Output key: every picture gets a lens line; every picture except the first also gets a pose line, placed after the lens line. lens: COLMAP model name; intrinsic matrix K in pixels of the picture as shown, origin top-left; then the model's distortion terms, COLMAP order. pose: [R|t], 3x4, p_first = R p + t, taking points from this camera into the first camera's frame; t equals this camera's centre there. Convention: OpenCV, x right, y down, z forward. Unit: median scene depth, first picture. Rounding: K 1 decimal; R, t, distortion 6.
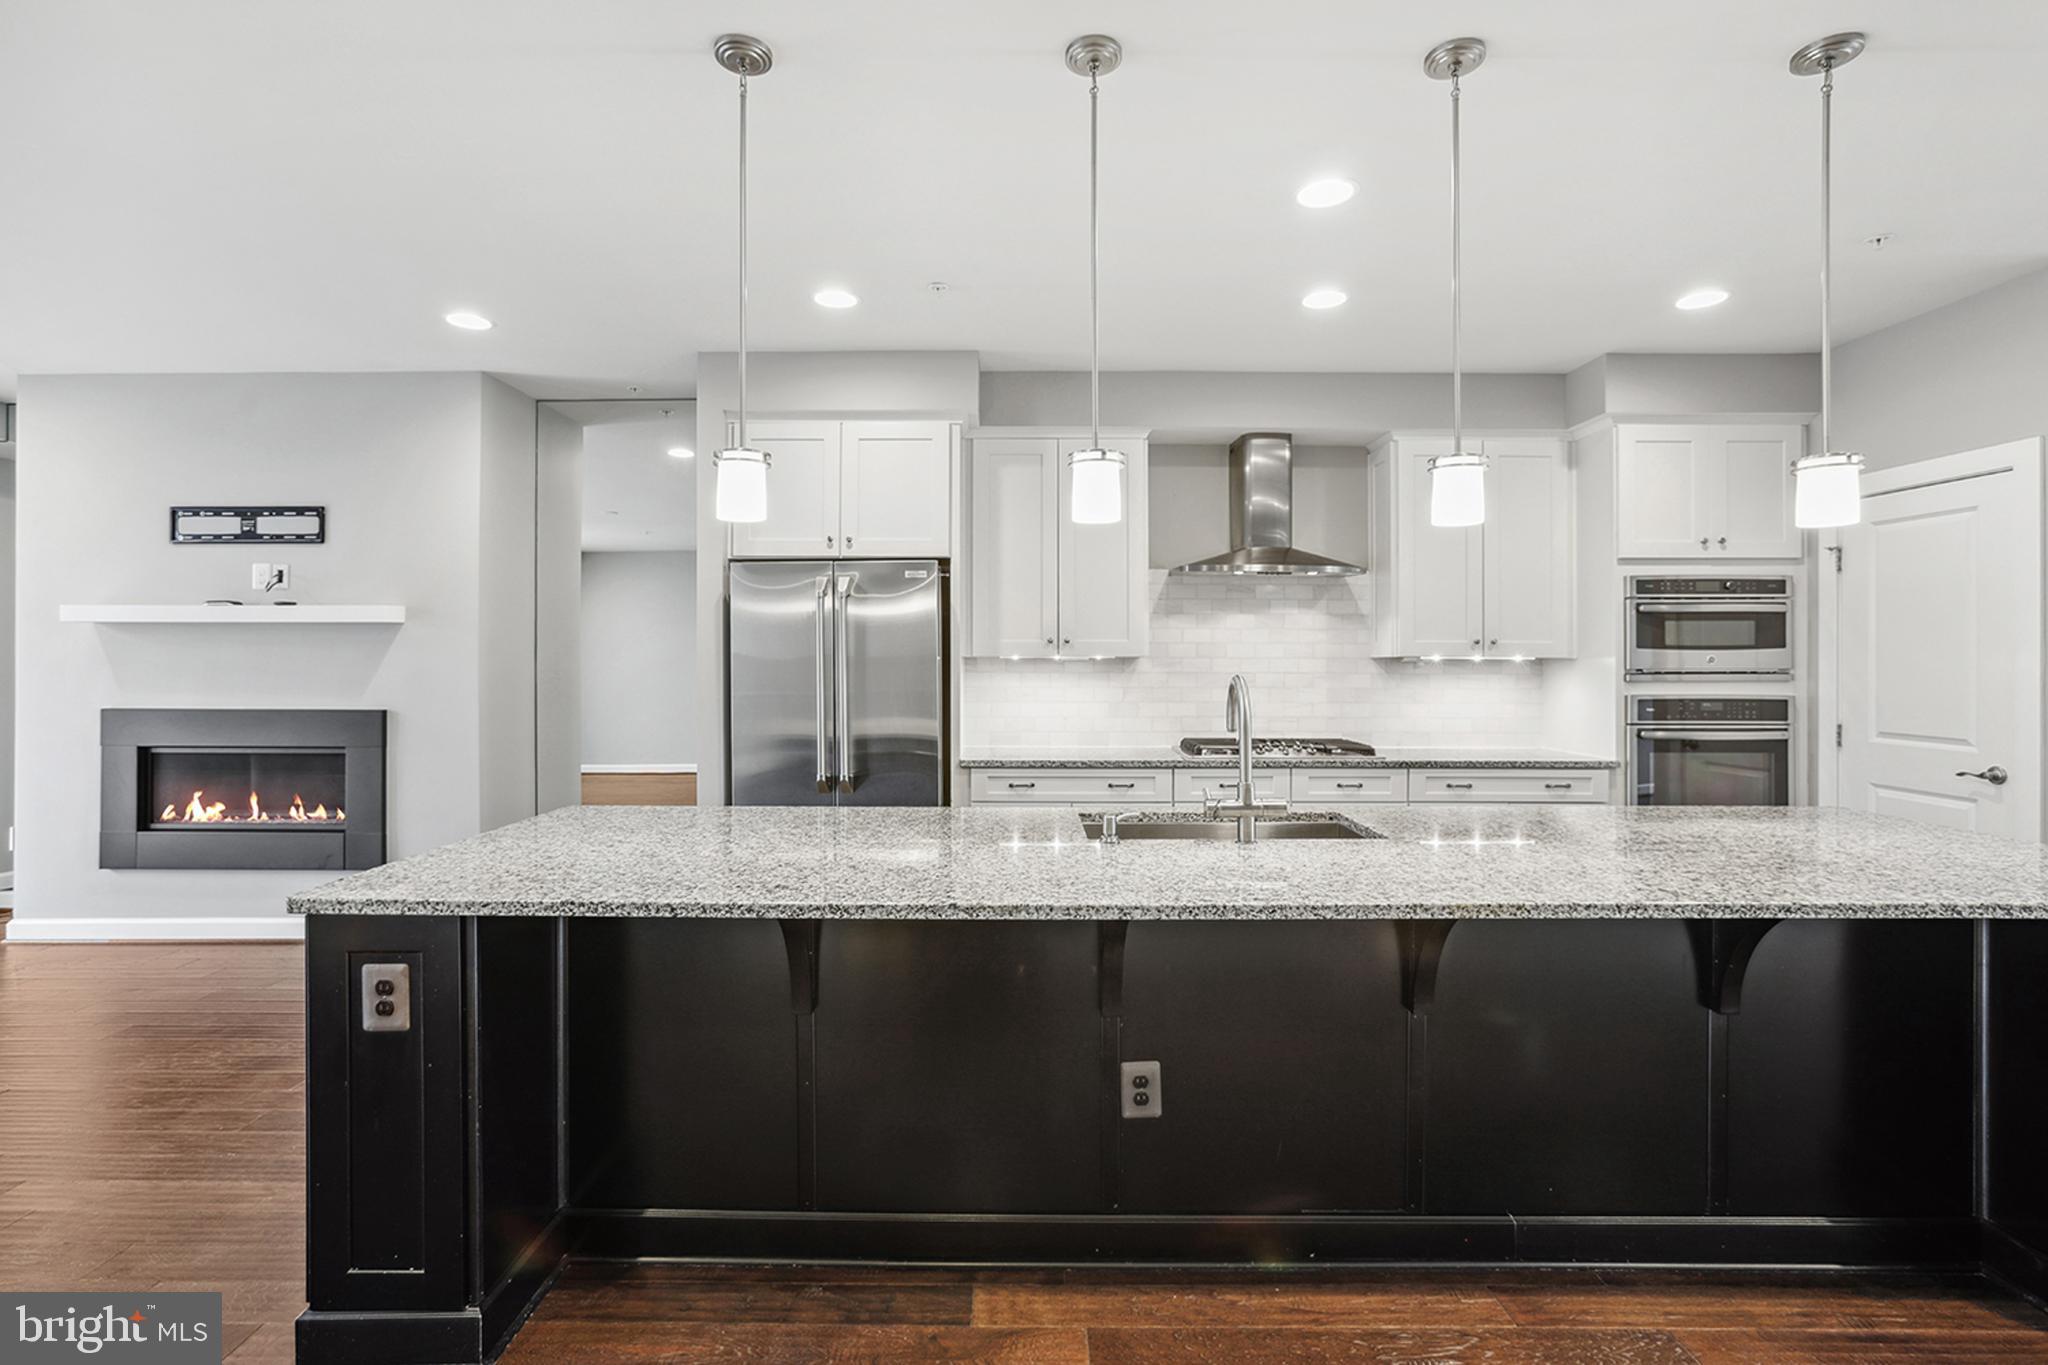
lens RADIAL K [[940.5, 0, 1025.9], [0, 940.5, 677.9], [0, 0, 1]] dist [-0.026584, 0.014570]
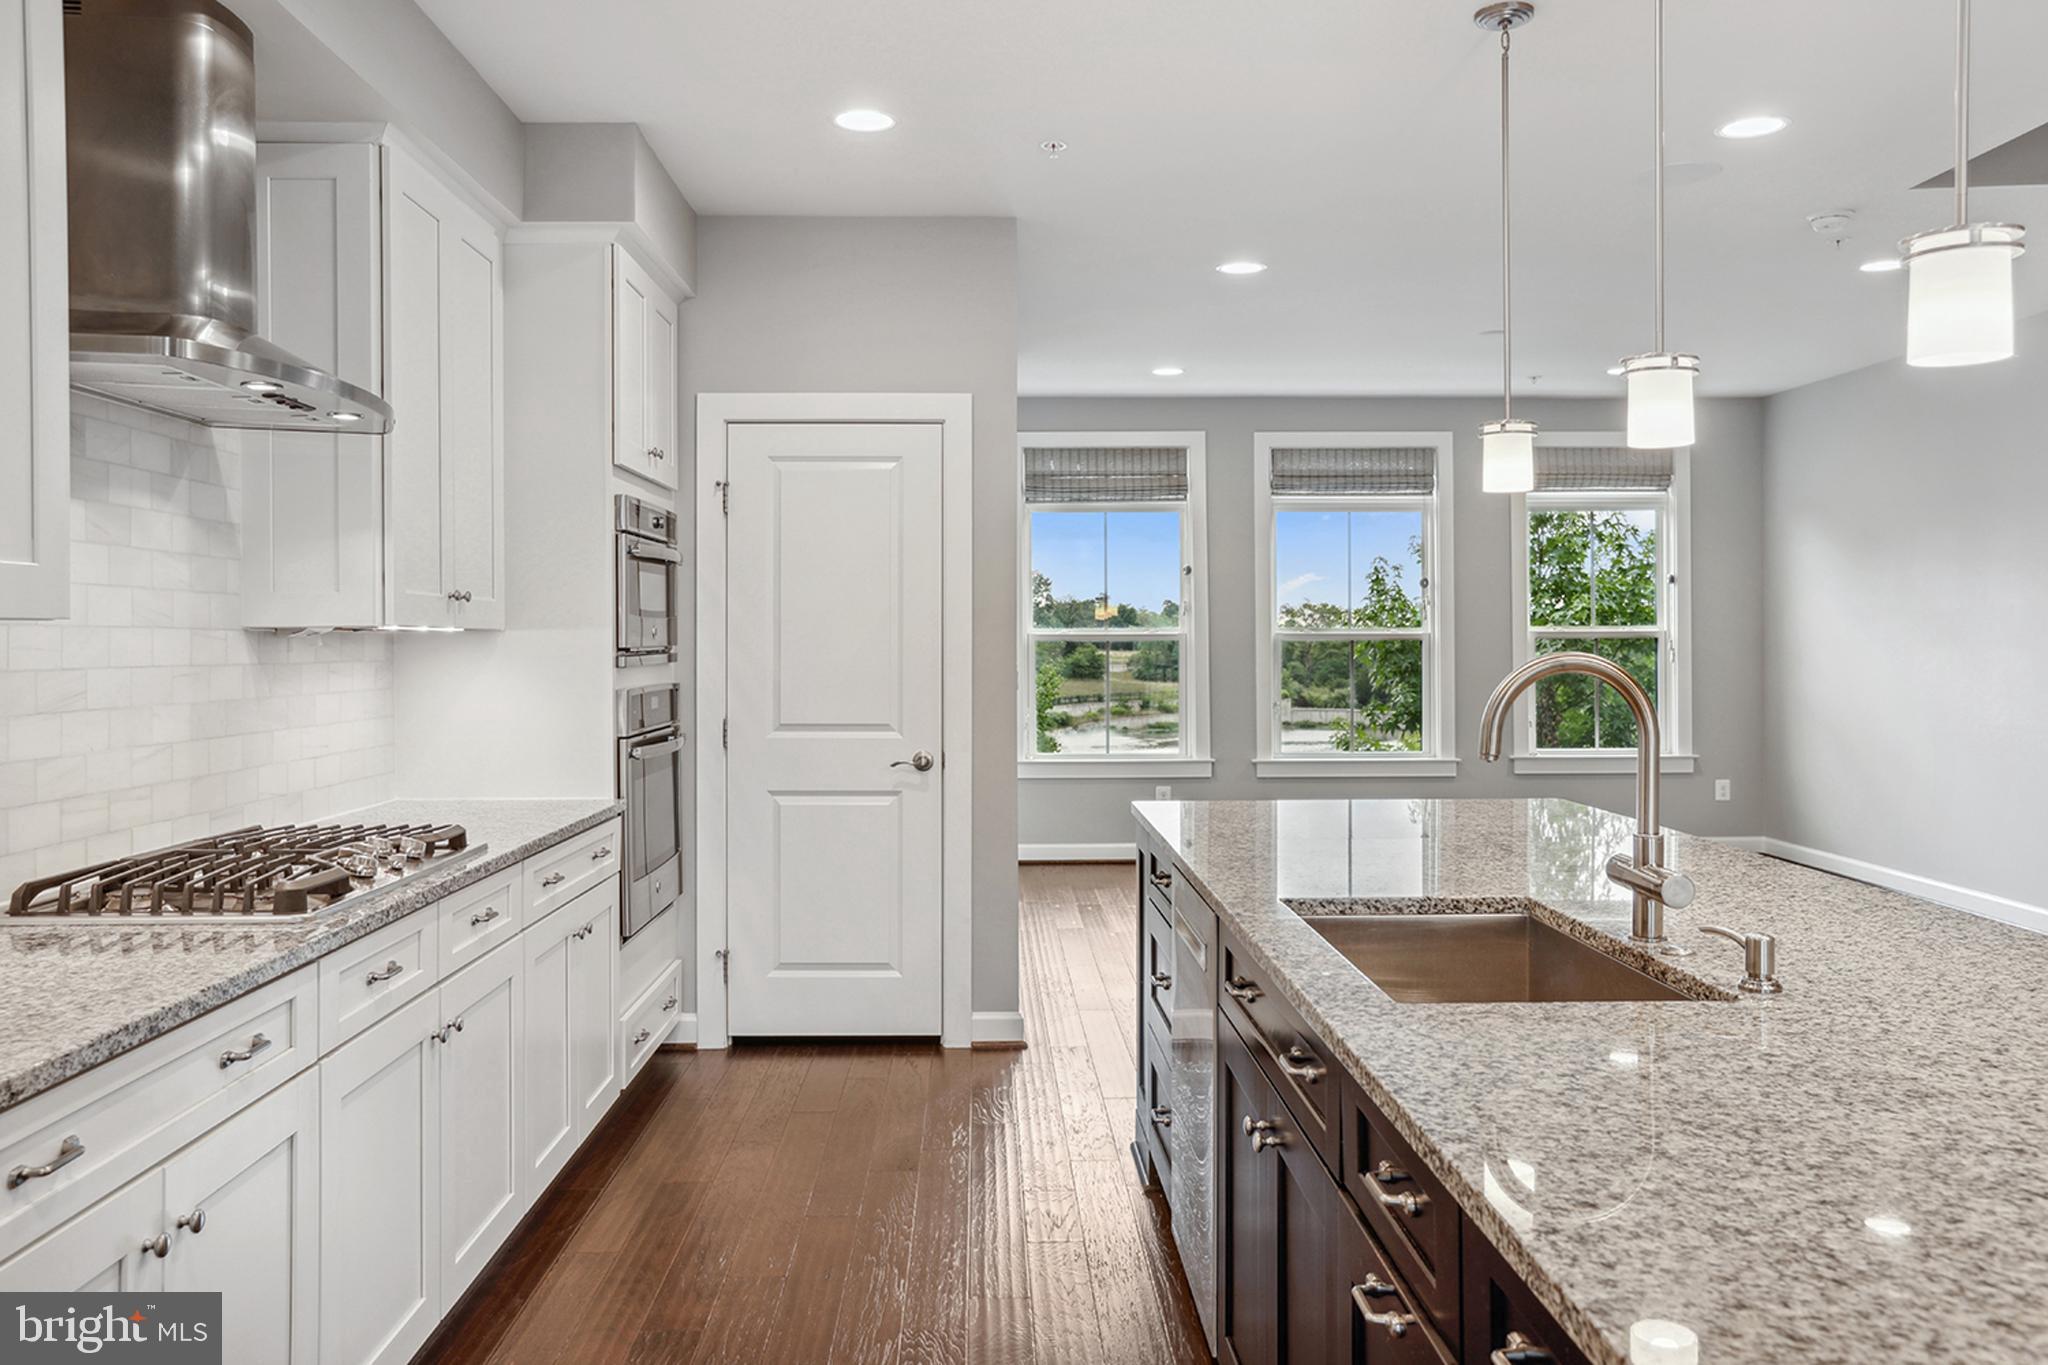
lens RADIAL K [[1614.3, 0, 1017.9], [0, 1614.3, 593.7], [0, 0, 1]] dist [0.007644, 0.002182]
pose [[-0.028833, 0.026167, 0.999242, -0.421974], [0.022159, 0.999428, -0.025532, -0.011873], [-0.999339, 0.021406, -0.029397, 0.771220]]
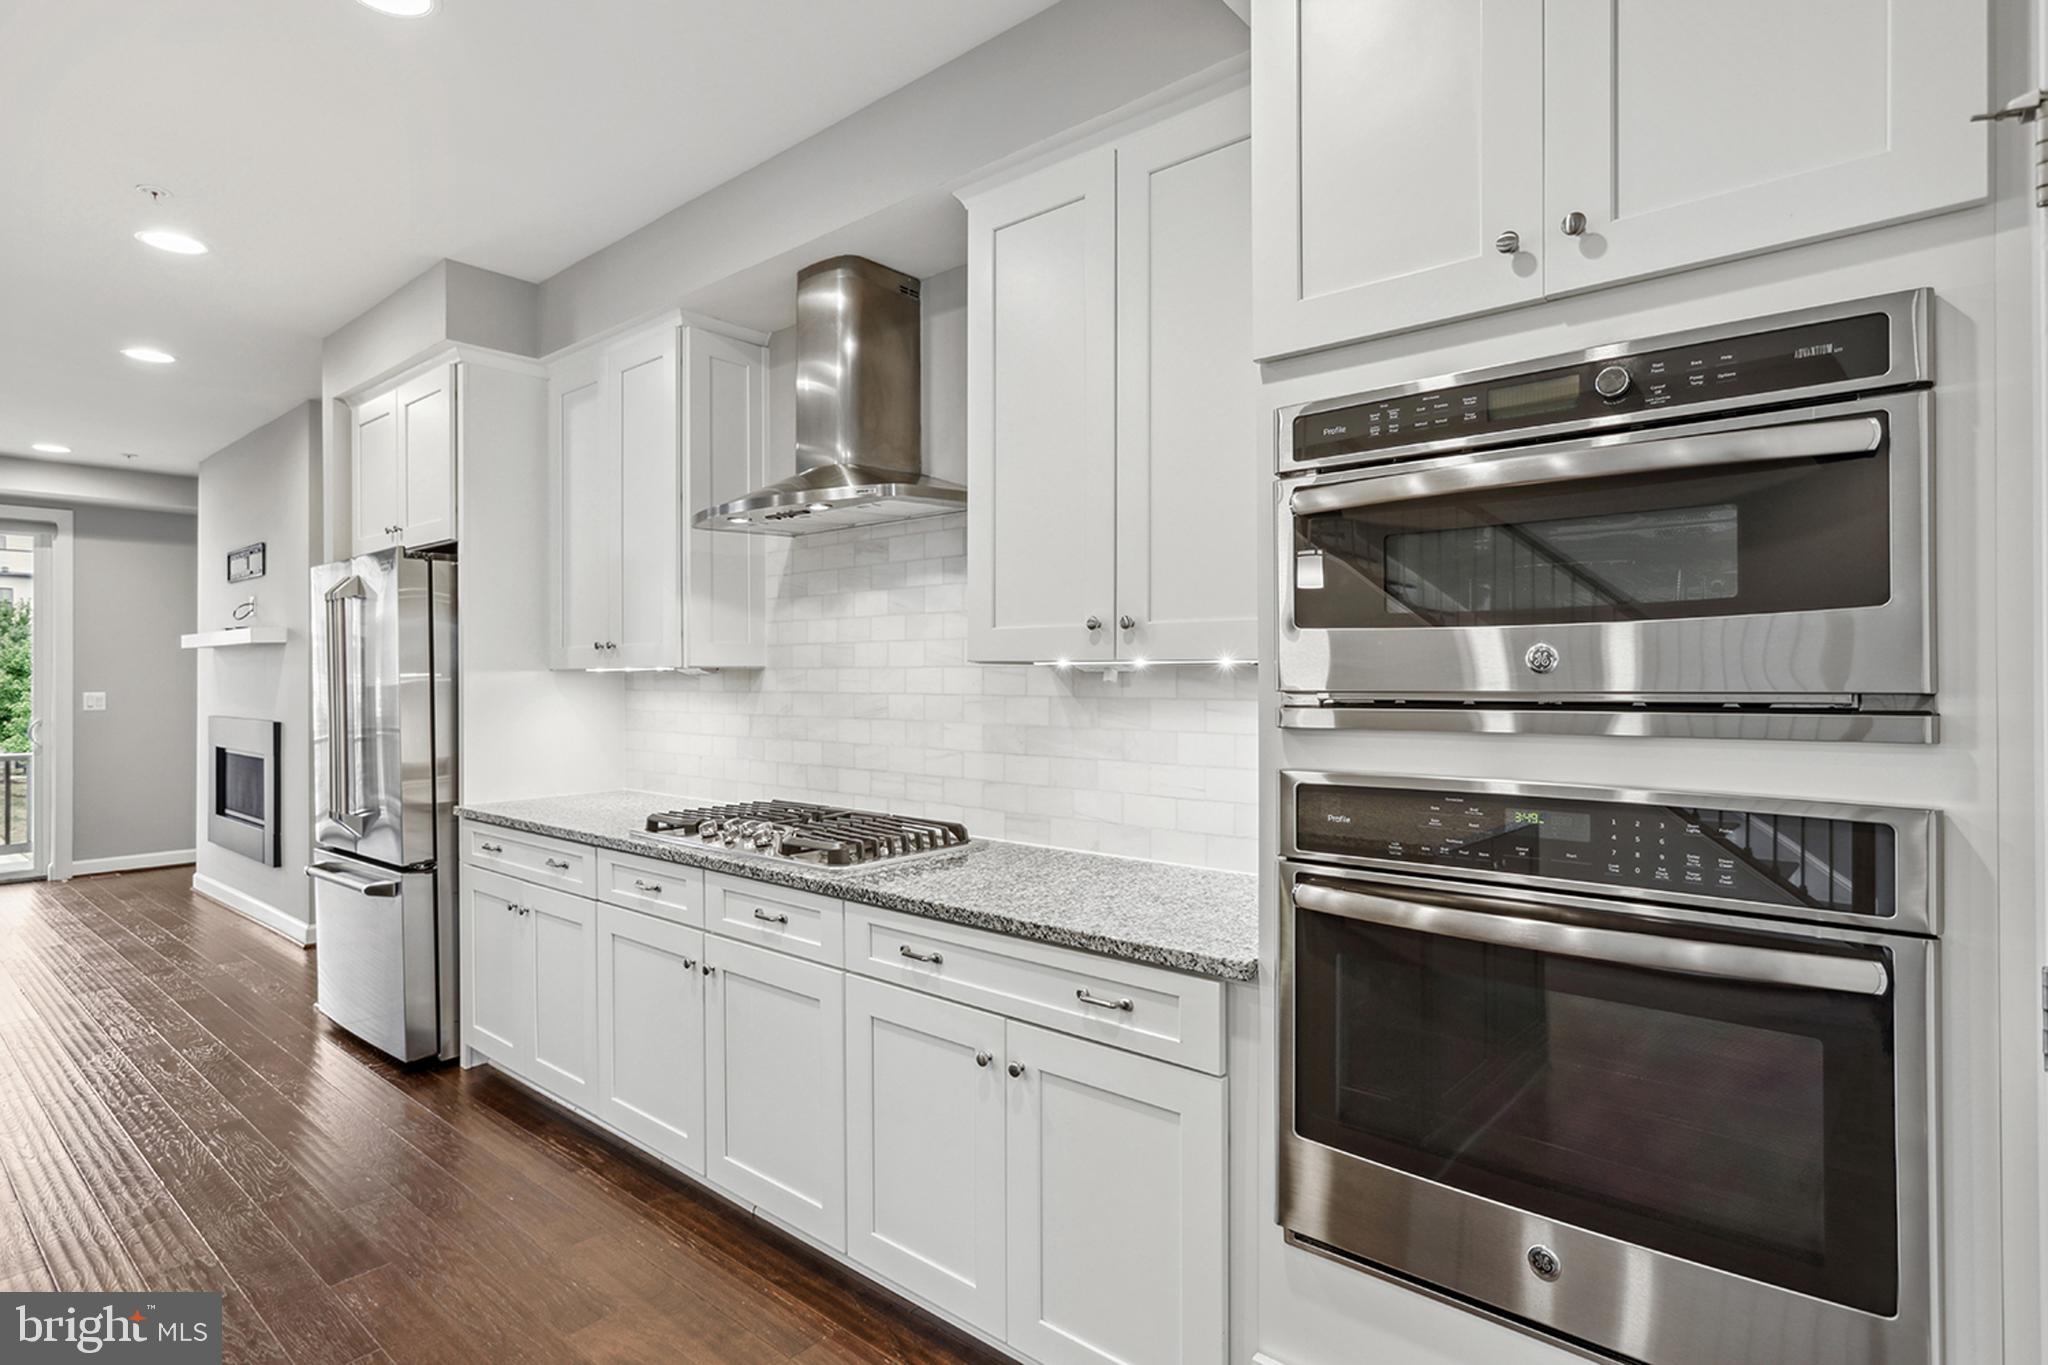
lens RADIAL K [[1053.2, 0, 984.4], [0, 1053.2, 676.7], [0, 0, 1]] dist [-0.000725, 0.000147]
pose [[0.752084, -0.003357, -0.659059, 0.811330], [-0.008434, 0.999856, -0.014717, -0.007740], [0.659013, 0.016627, 0.751947, 0.646123]]
